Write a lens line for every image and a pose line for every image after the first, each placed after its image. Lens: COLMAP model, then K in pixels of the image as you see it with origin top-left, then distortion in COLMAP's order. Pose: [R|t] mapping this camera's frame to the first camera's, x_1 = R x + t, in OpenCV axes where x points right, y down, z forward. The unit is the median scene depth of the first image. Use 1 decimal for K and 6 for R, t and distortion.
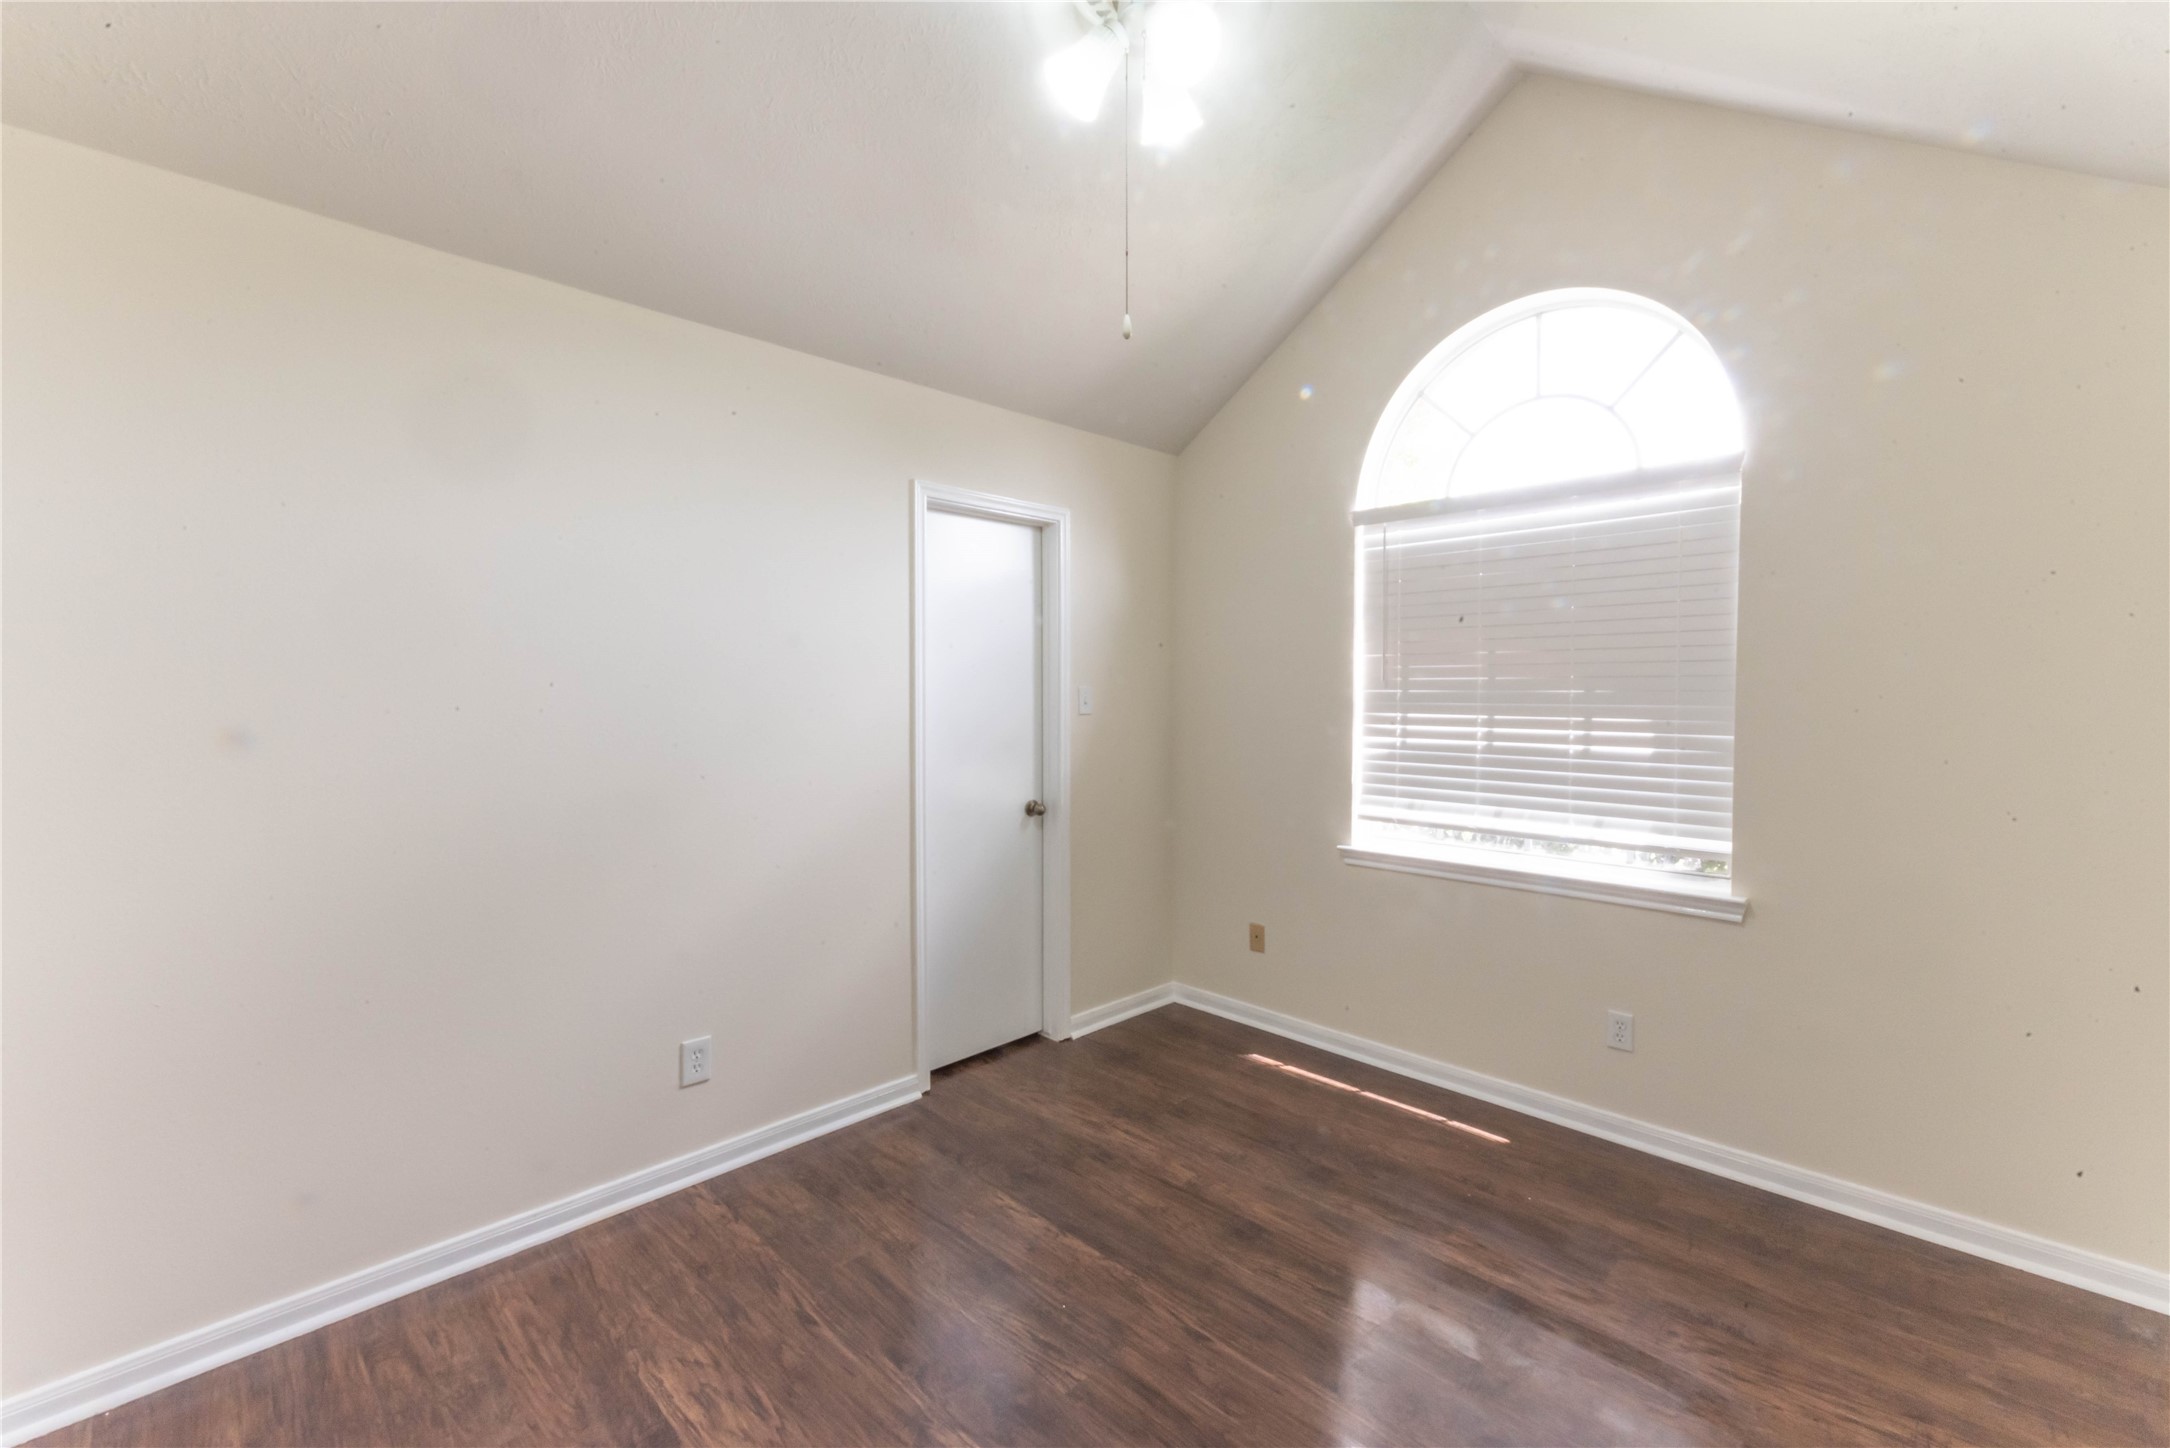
lens RADIAL K [[887.8, 0, 1070.1], [0, 887.8, 693.4], [0, 0, 1]] dist [0.014392, -0.000295]
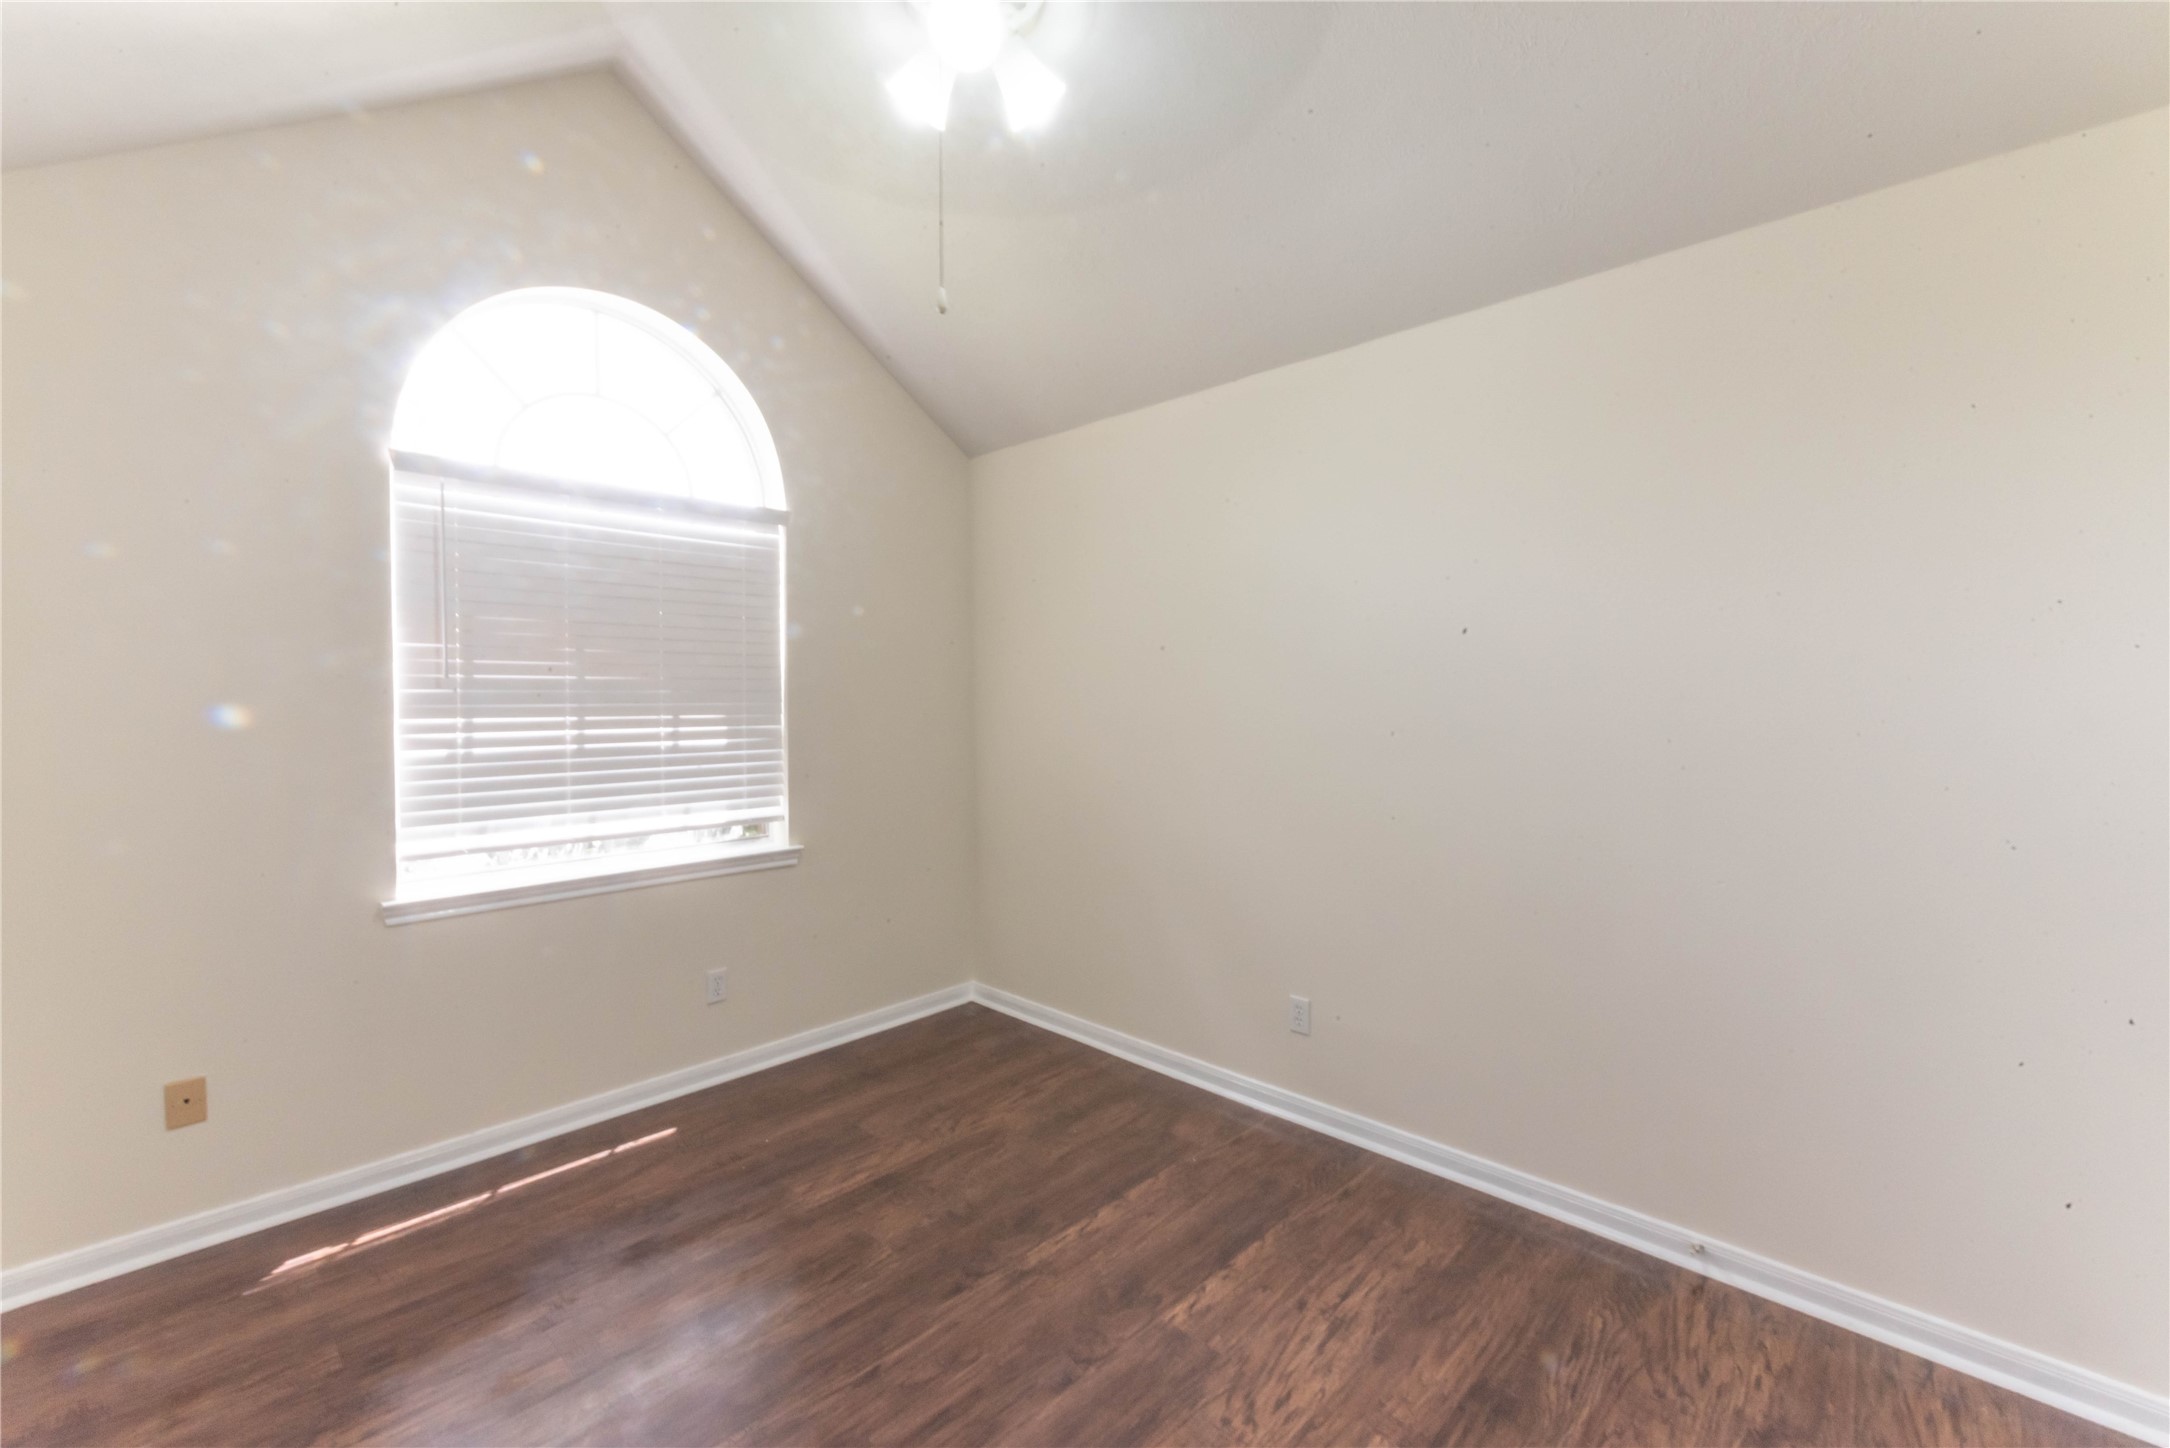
lens RADIAL K [[905.9, 0, 1088.1], [0, 905.9, 688.4], [0, 0, 1]] dist [0.015342, -0.004021]
pose [[-0.022129, 0.006473, 0.999734, -0.537259], [0.004798, 0.999968, -0.006368, 0.003644], [-0.999744, 0.004656, -0.022160, 0.514879]]
